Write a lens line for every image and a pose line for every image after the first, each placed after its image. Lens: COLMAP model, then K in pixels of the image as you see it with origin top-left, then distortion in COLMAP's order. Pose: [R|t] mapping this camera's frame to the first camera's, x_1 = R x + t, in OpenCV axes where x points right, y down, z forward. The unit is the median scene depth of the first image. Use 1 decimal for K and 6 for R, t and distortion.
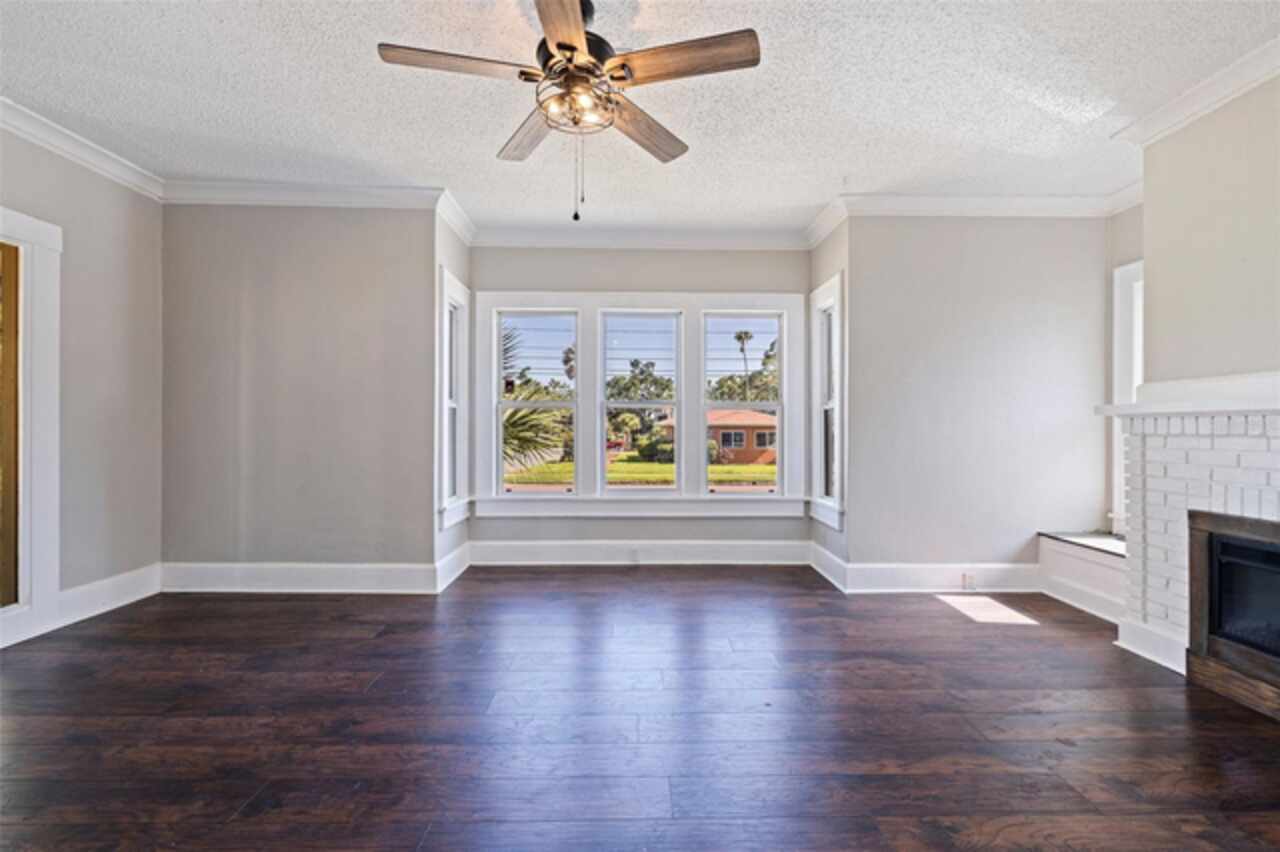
lens RADIAL K [[550.2, 0, 644.8], [0, 550.2, 428.7], [0, 0, 1]] dist [-0.002465, -0.000148]
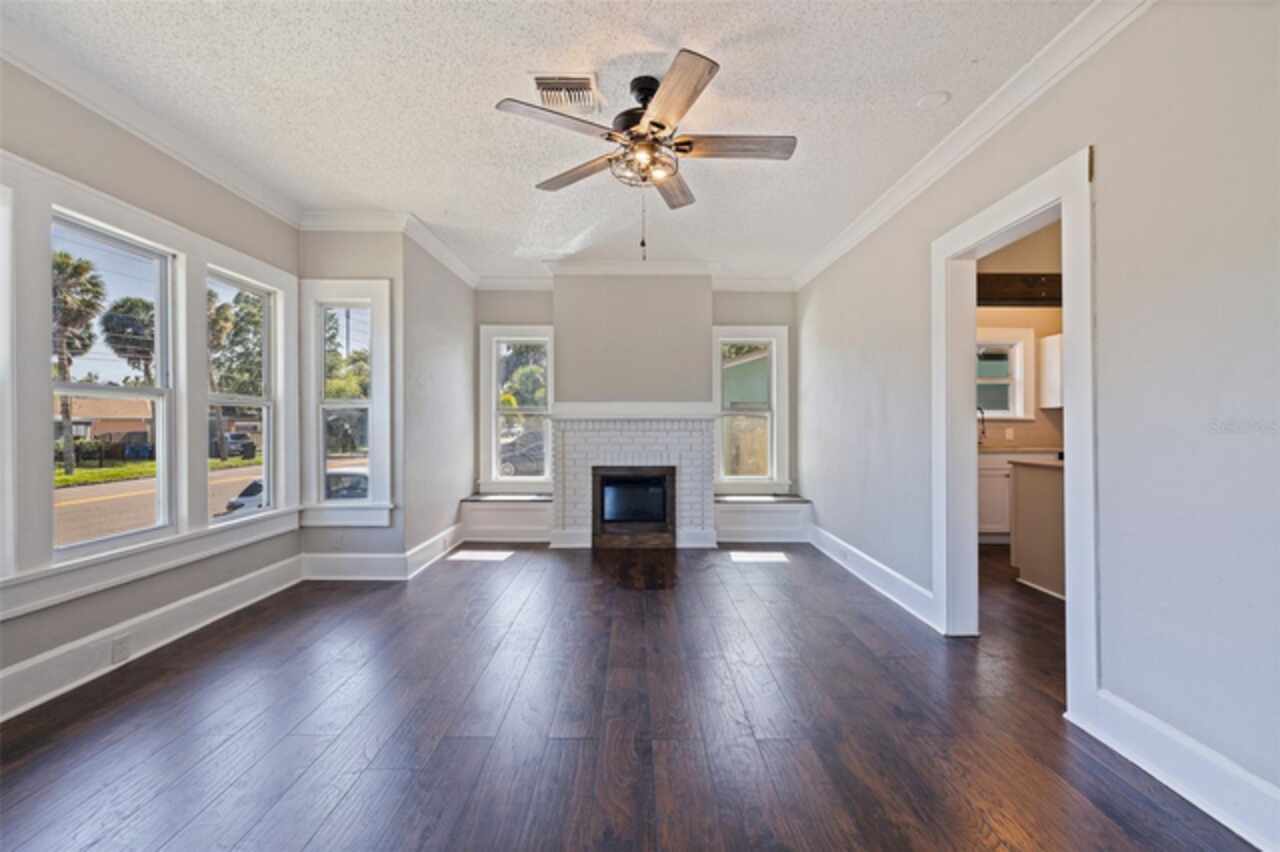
lens RADIAL K [[545.0, 0, 640.0], [0, 545.0, 426.0], [0, 0, 1]] dist [0.000960, 0.000096]
pose [[0.008898, -0.005357, 0.999946, -0.953639], [0.004874, 0.999974, 0.005313, -0.012215], [-0.999949, 0.004827, 0.008924, 0.720460]]
